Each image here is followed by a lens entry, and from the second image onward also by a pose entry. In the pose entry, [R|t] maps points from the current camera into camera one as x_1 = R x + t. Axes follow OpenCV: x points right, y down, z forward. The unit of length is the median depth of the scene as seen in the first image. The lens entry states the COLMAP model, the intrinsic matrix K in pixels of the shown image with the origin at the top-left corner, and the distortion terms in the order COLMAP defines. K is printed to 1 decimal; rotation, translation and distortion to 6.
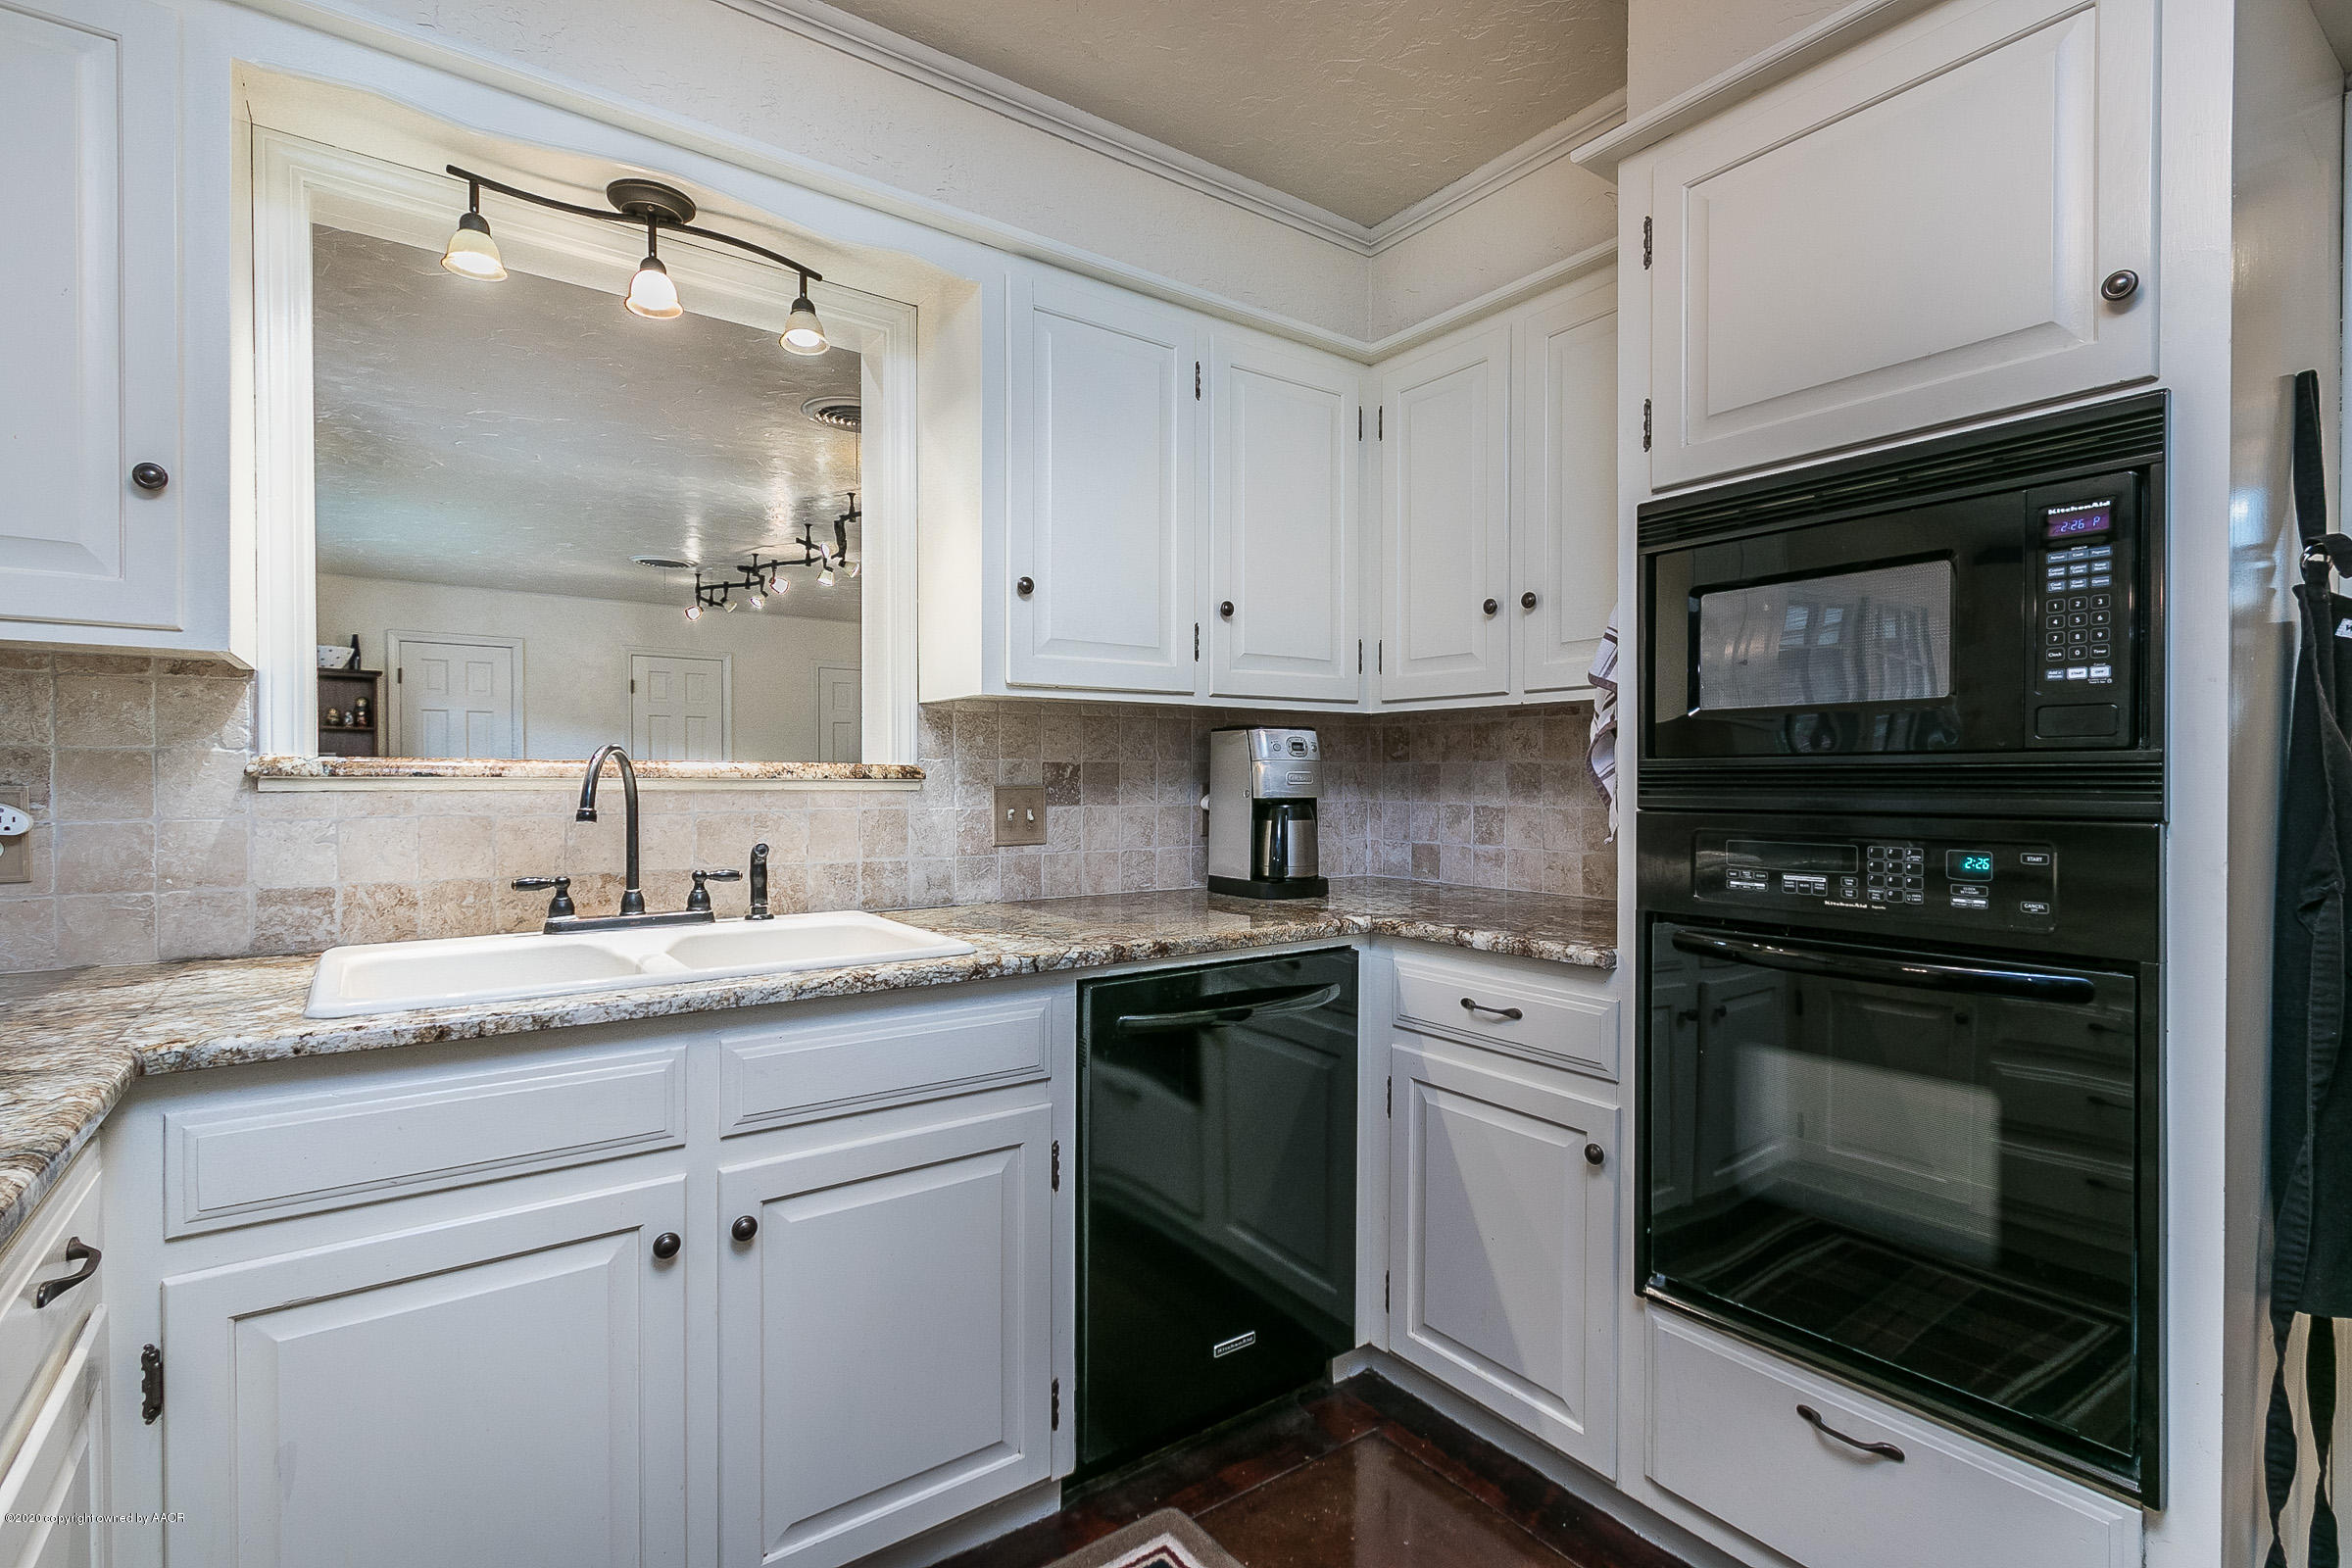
lens RADIAL K [[1089.1, 0, 1176.0], [0, 1089.1, 784.0], [0, 0, 1]] dist [0.000470, 0.000073]
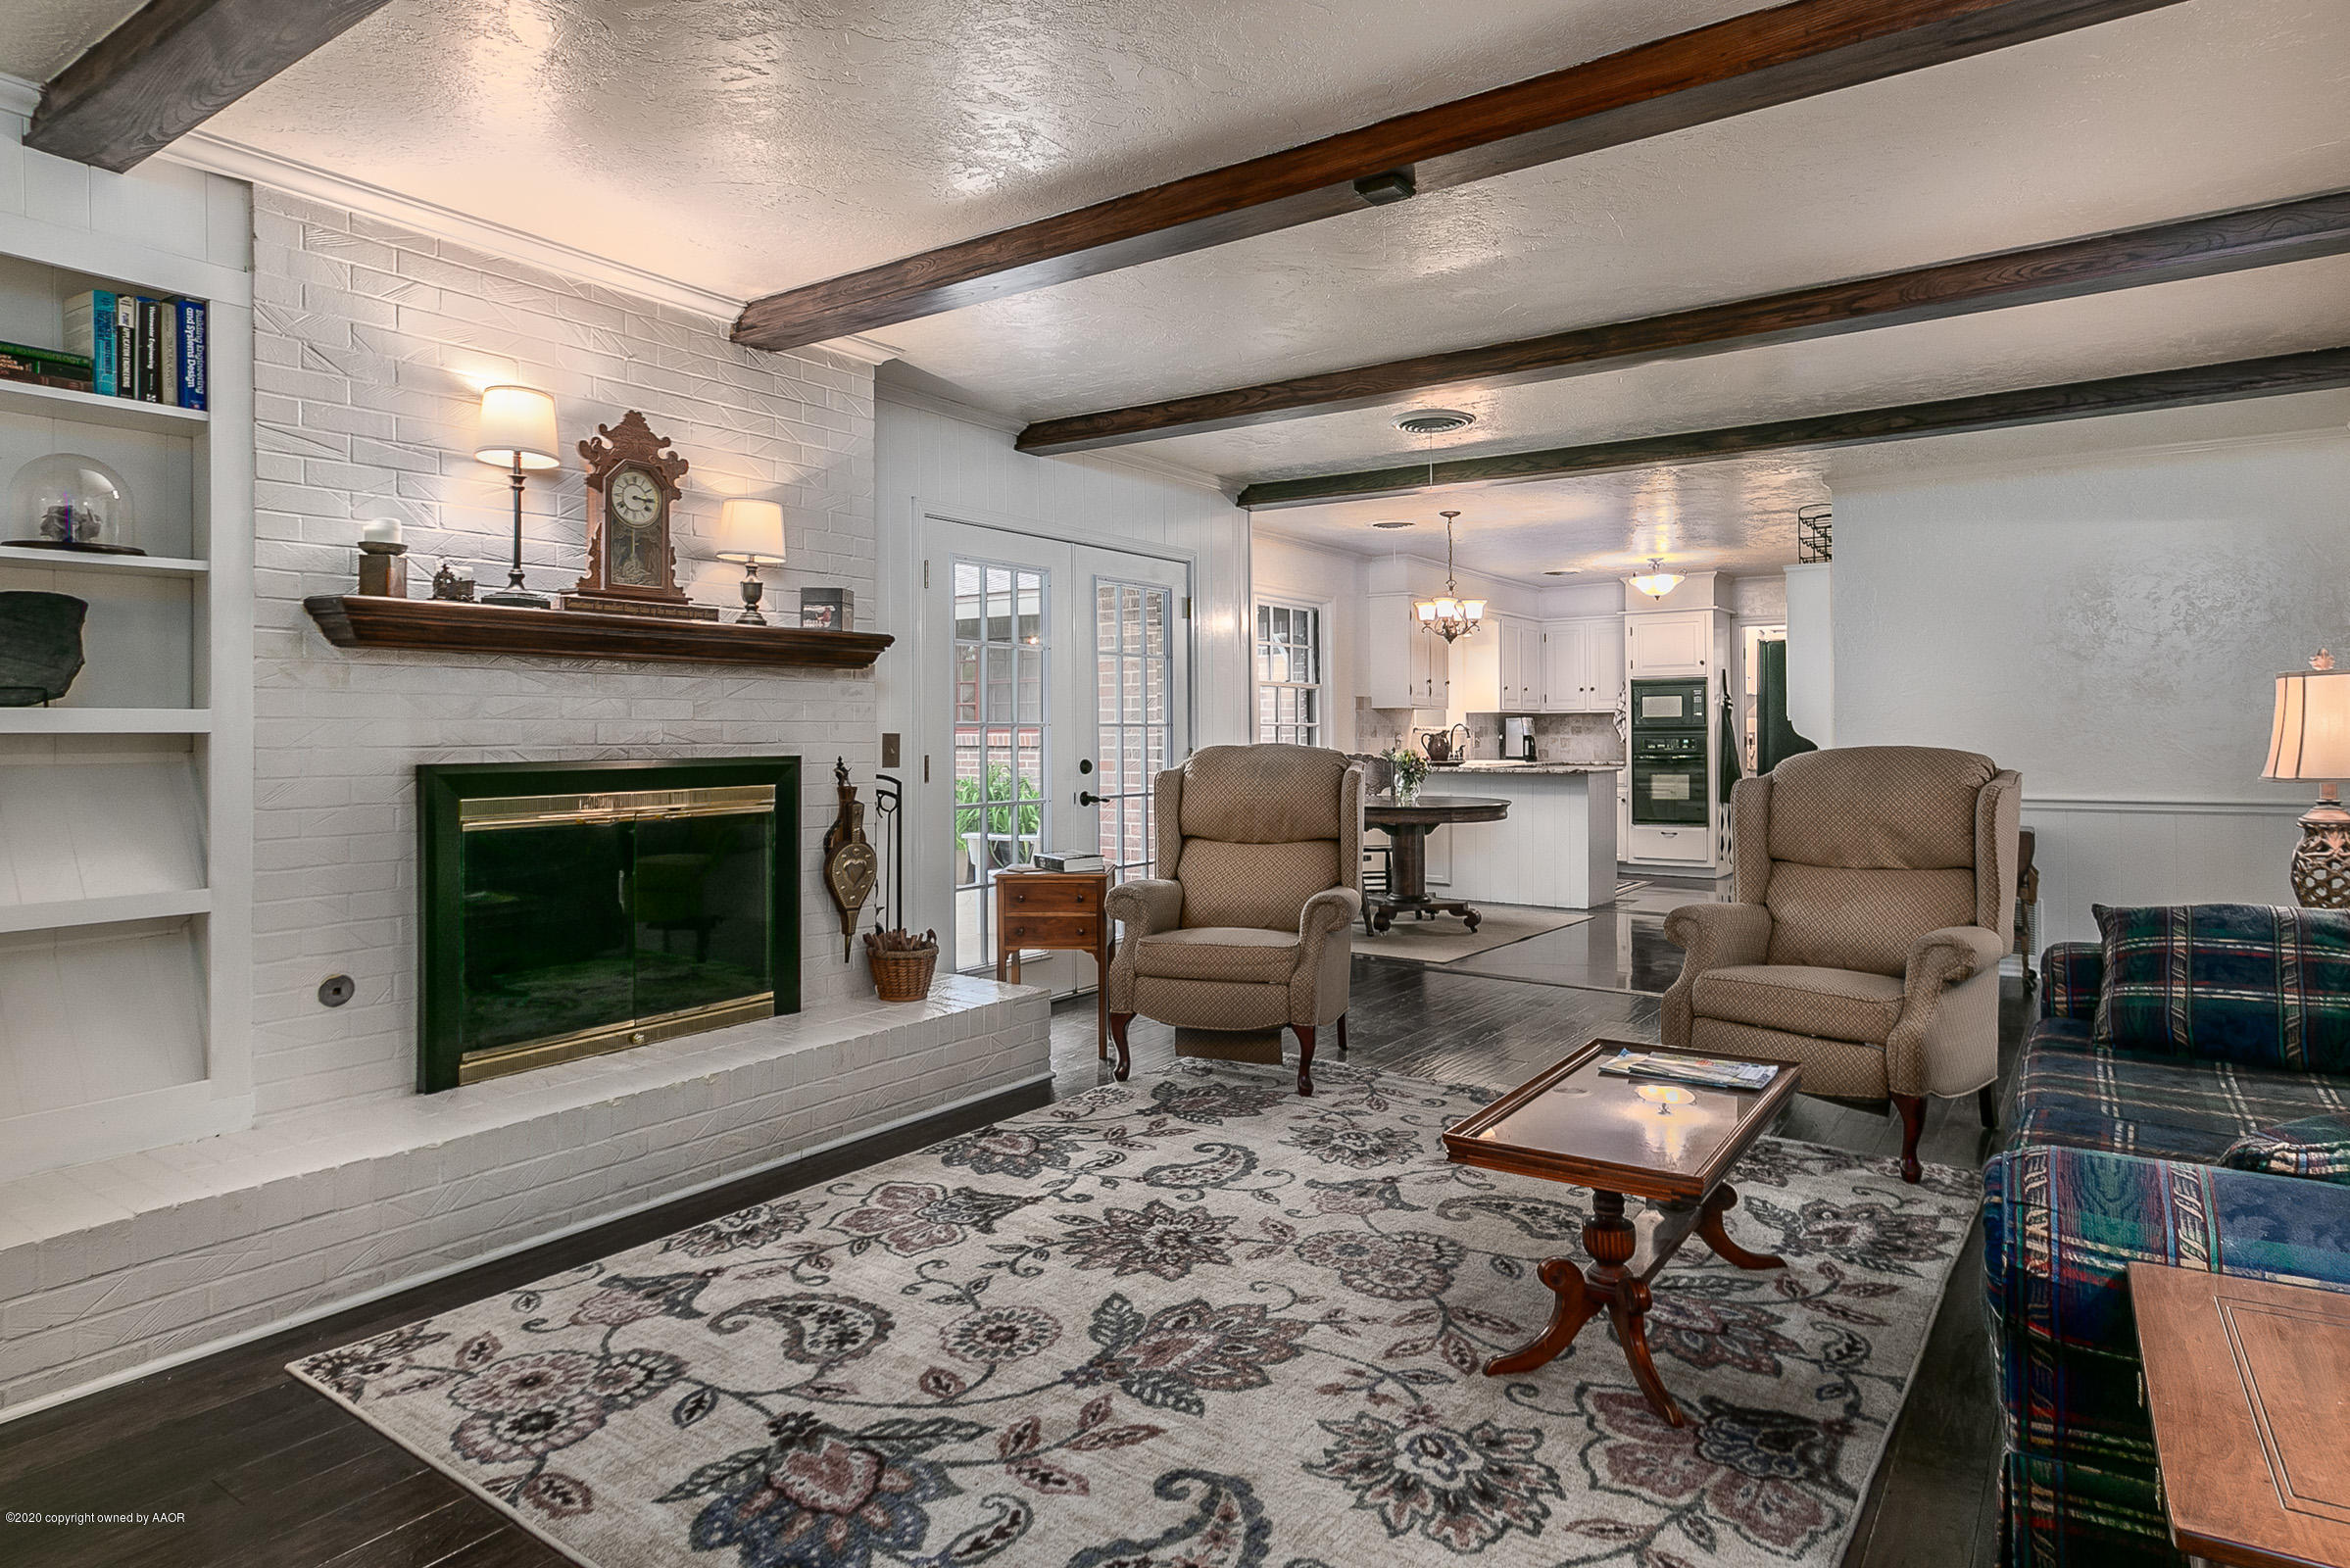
lens RADIAL K [[1338.6, 0, 1175.7], [0, 1338.6, 735.8], [0, 0, 1]] dist [-0.000217, -0.000026]
pose [[0.942966, -0.003390, 0.332871, -4.252144], [0.005193, 0.999976, -0.004526, 0.050556], [-0.332848, 0.005996, 0.942962, -4.900836]]
